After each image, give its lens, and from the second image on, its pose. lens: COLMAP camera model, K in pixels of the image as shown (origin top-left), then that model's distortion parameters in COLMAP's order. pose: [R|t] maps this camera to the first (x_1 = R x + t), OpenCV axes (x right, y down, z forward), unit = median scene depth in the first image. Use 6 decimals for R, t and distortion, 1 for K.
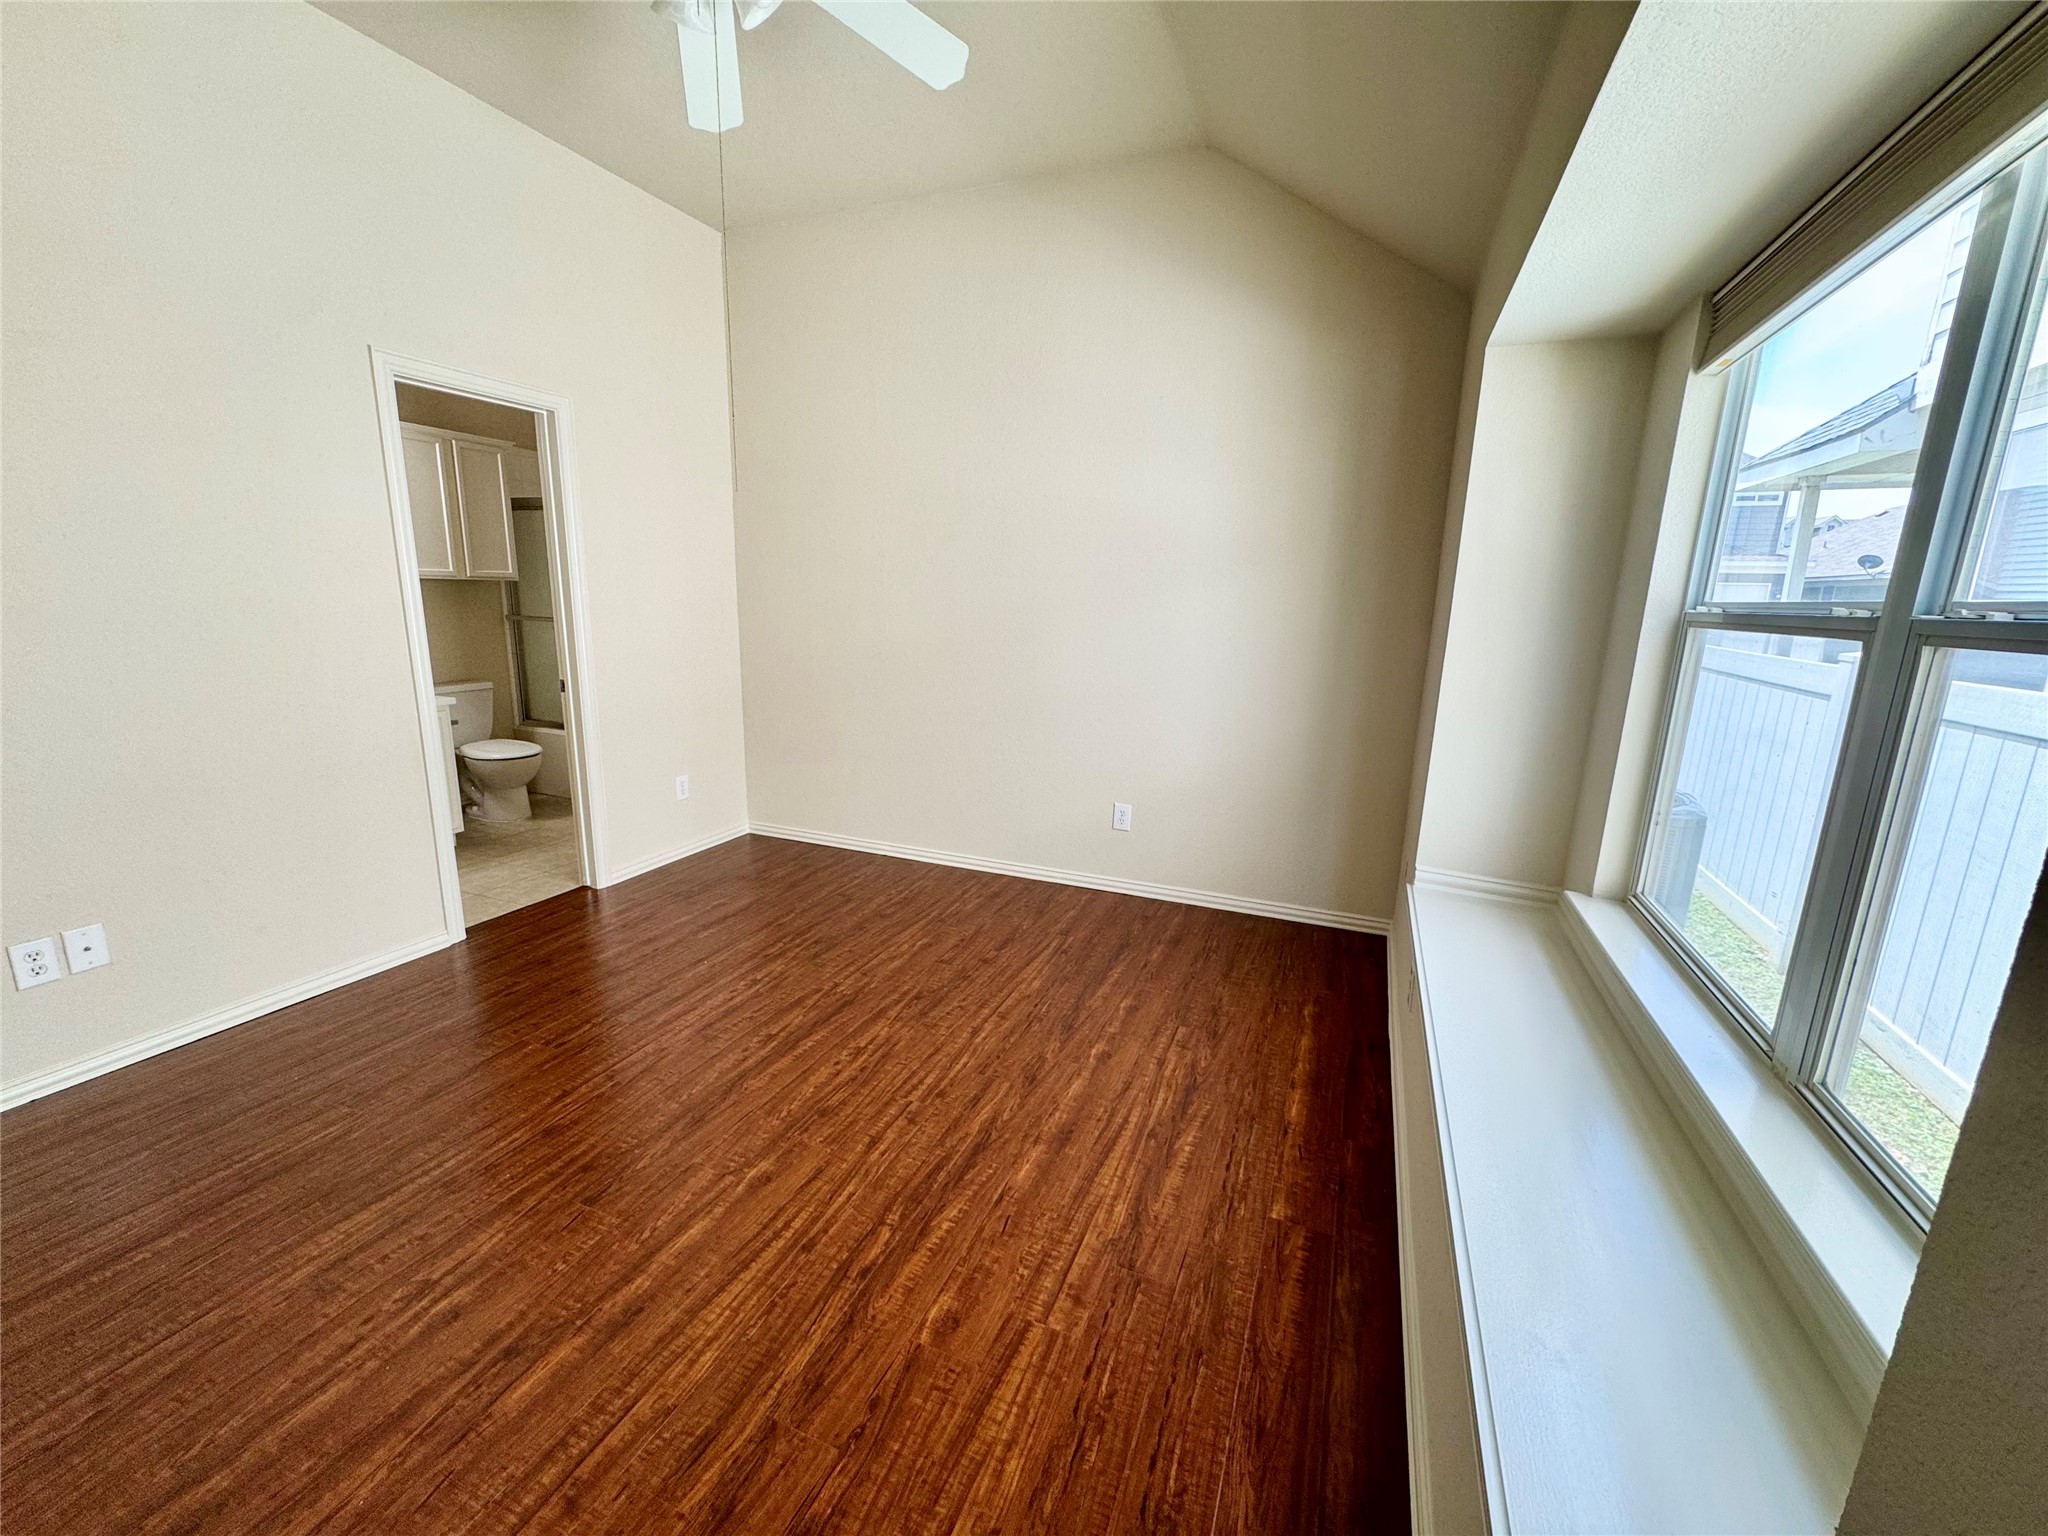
lens RADIAL K [[817.5, 0, 1024.0], [0, 817.5, 768.0], [0, 0, 1]] dist [-0.002237, -0.000016]
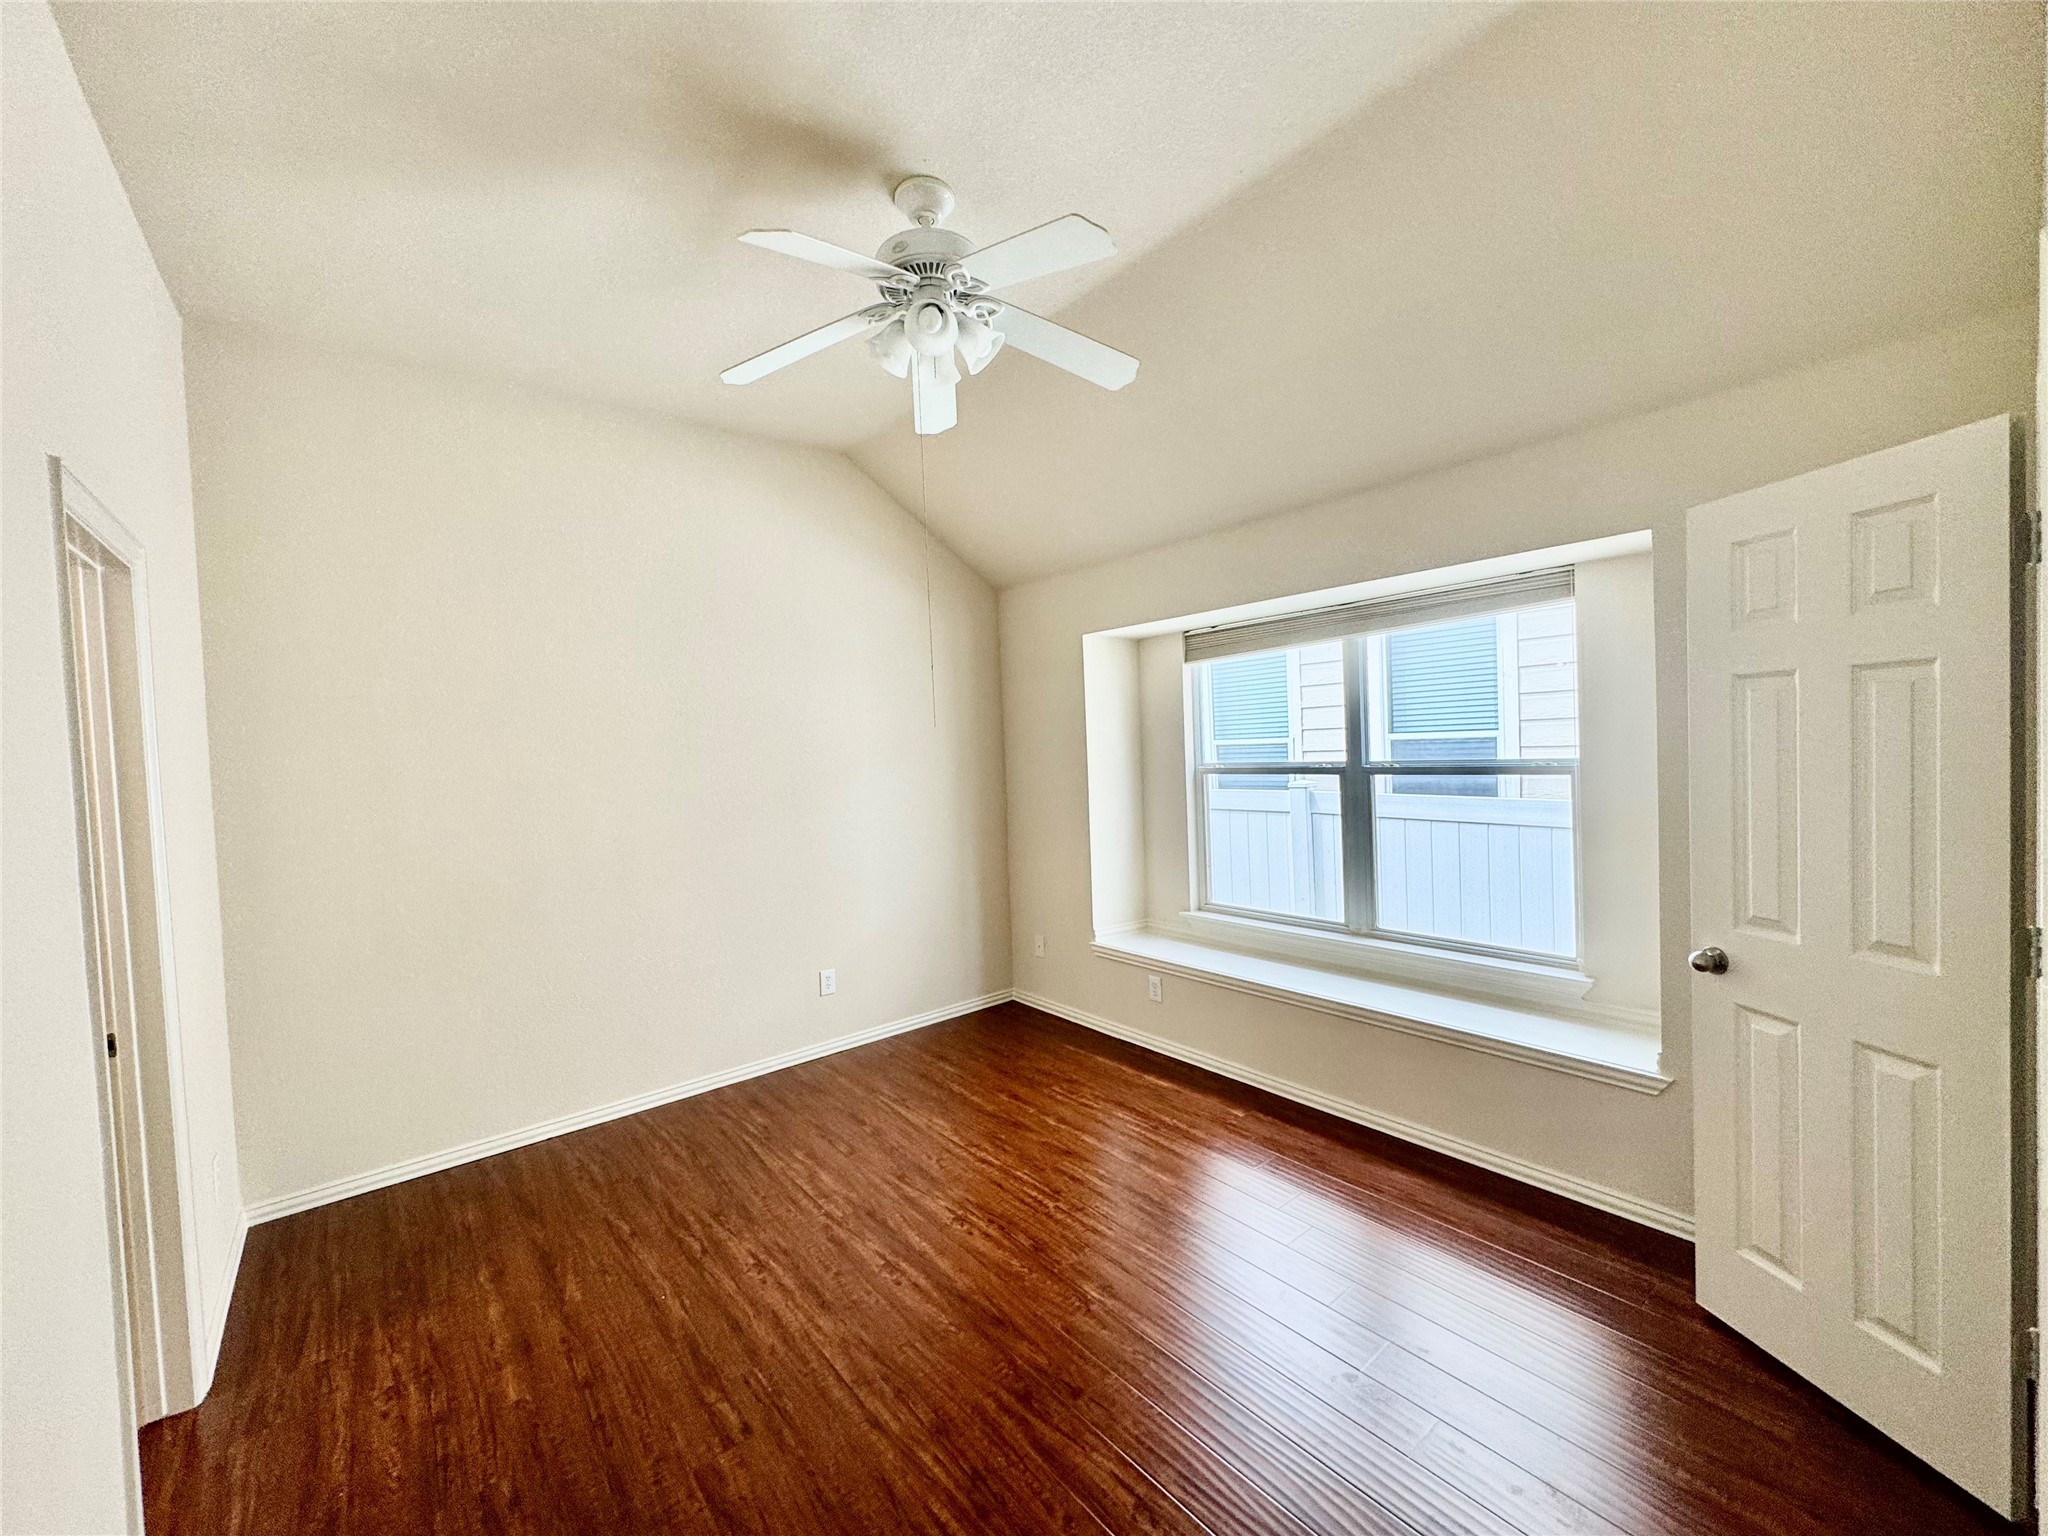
lens RADIAL K [[820.5, 0, 1023.8], [0, 820.5, 764.2], [0, 0, 1]] dist [-0.000217, 0.000114]
pose [[0.478801, -0.071780, 0.874984, -1.103140], [0.239176, 0.969618, -0.051336, -0.164799], [-0.844716, 0.233855, 0.481422, 0.281344]]
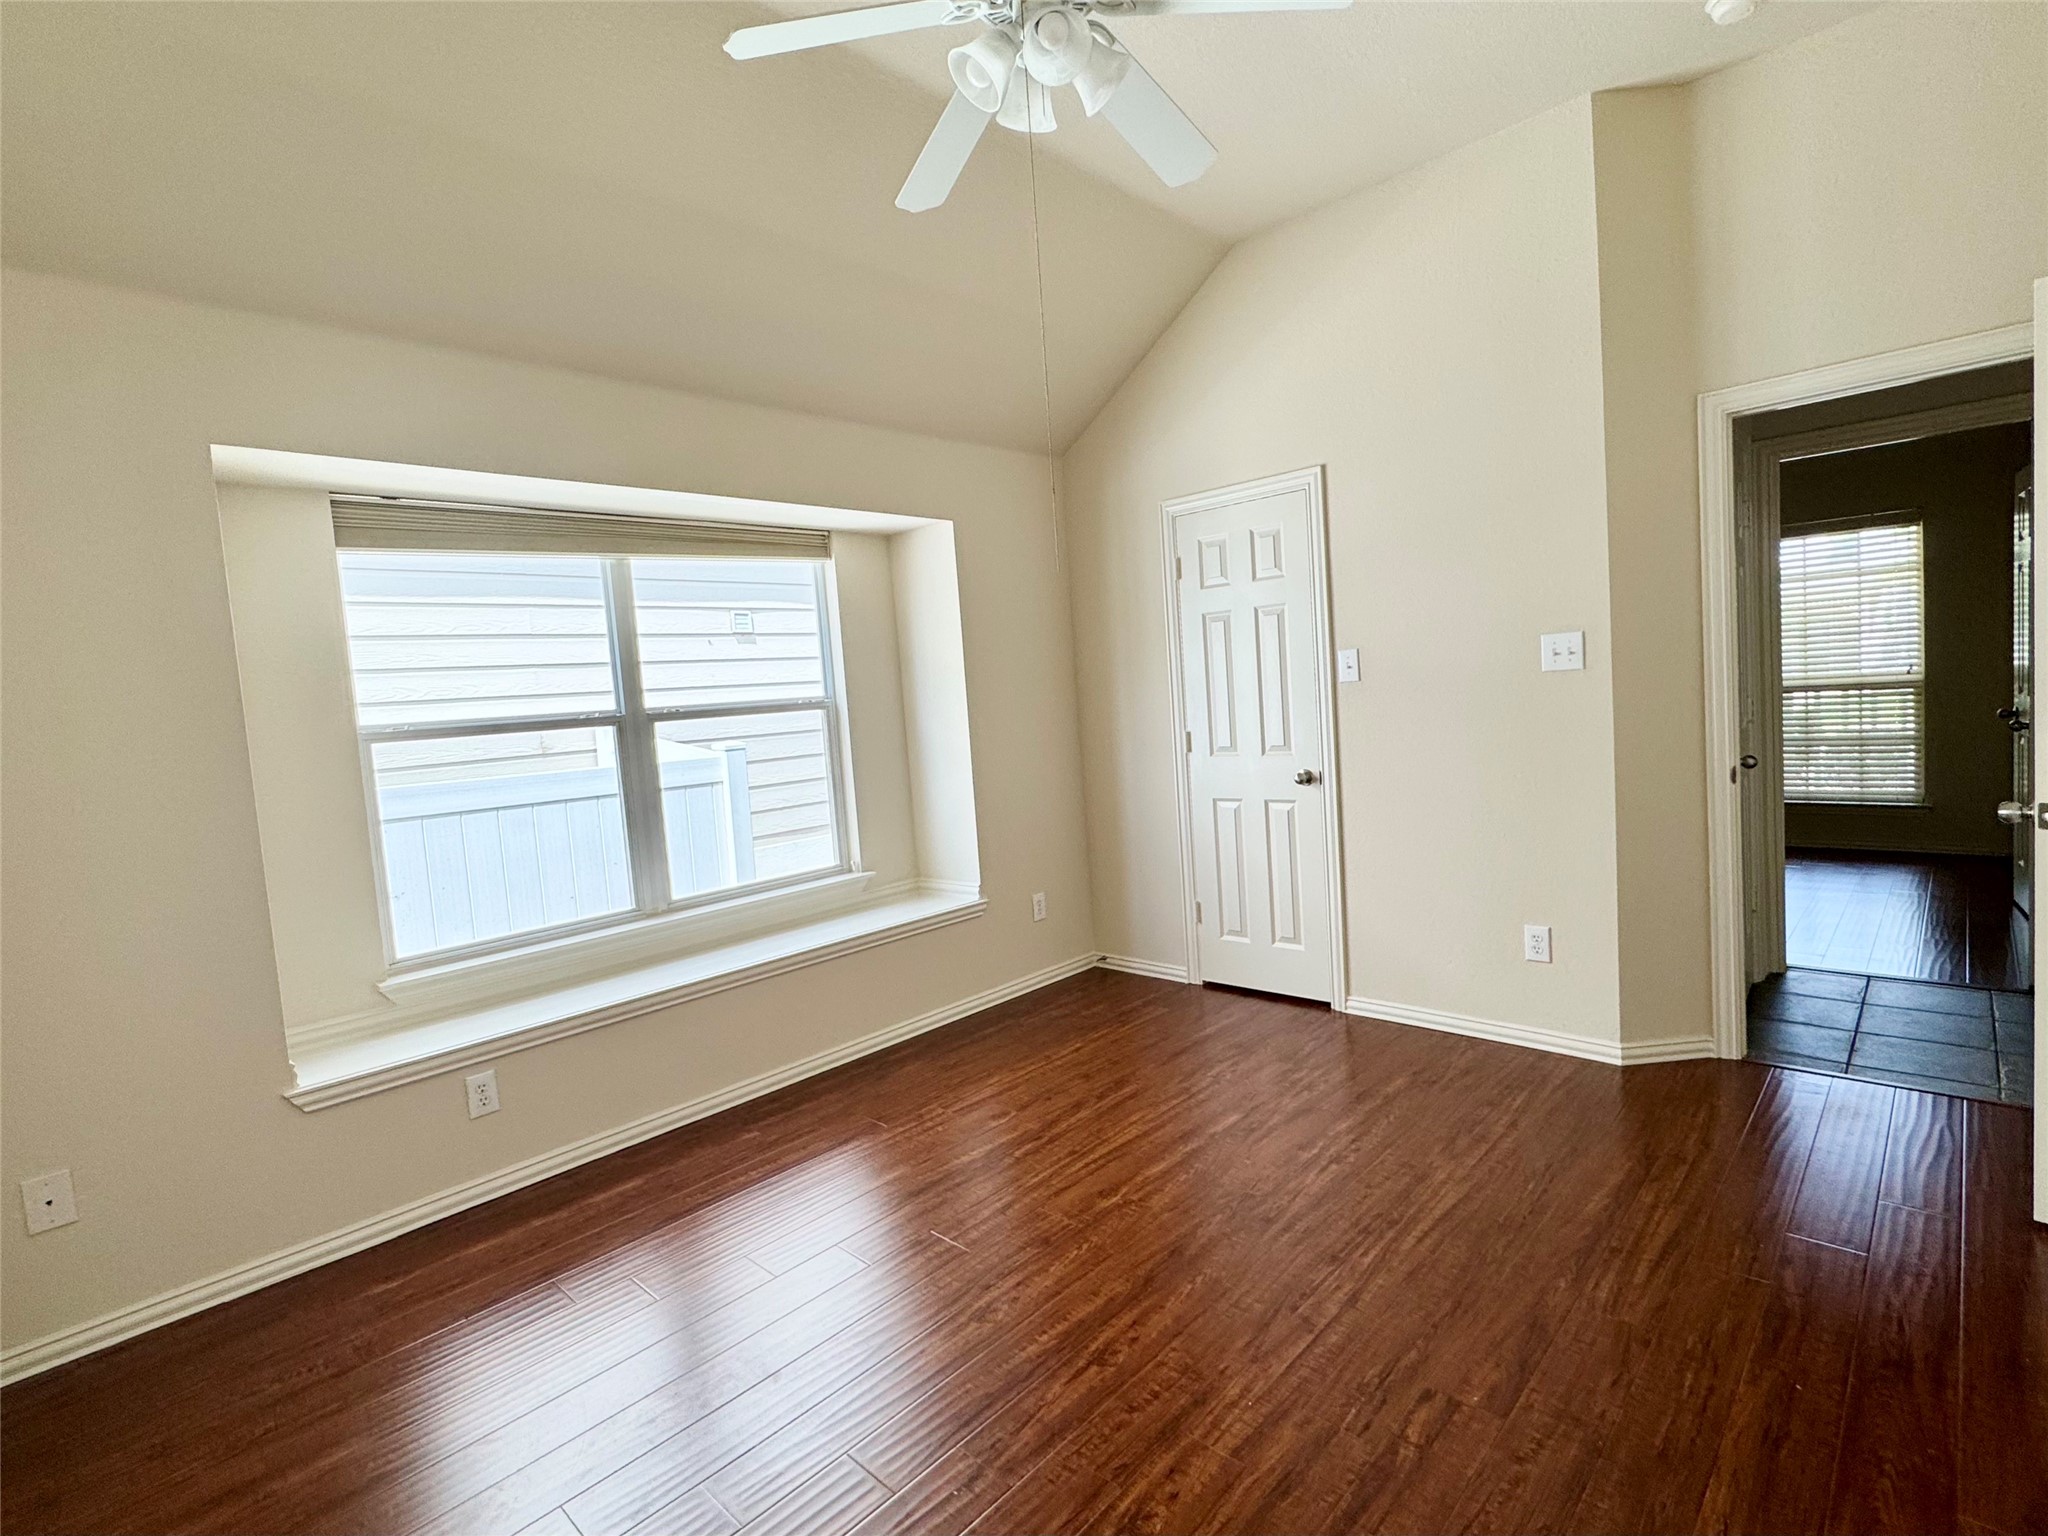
lens RADIAL K [[988.1, 0, 1024.0], [0, 988.1, 768.0], [0, 0, 1]] dist [-0.001006, -0.000126]
pose [[-0.931151, 0.012481, 0.364419, -0.581119], [0.121261, 0.953130, 0.277199, -0.362670], [-0.343879, 0.302304, -0.889022, 1.675893]]
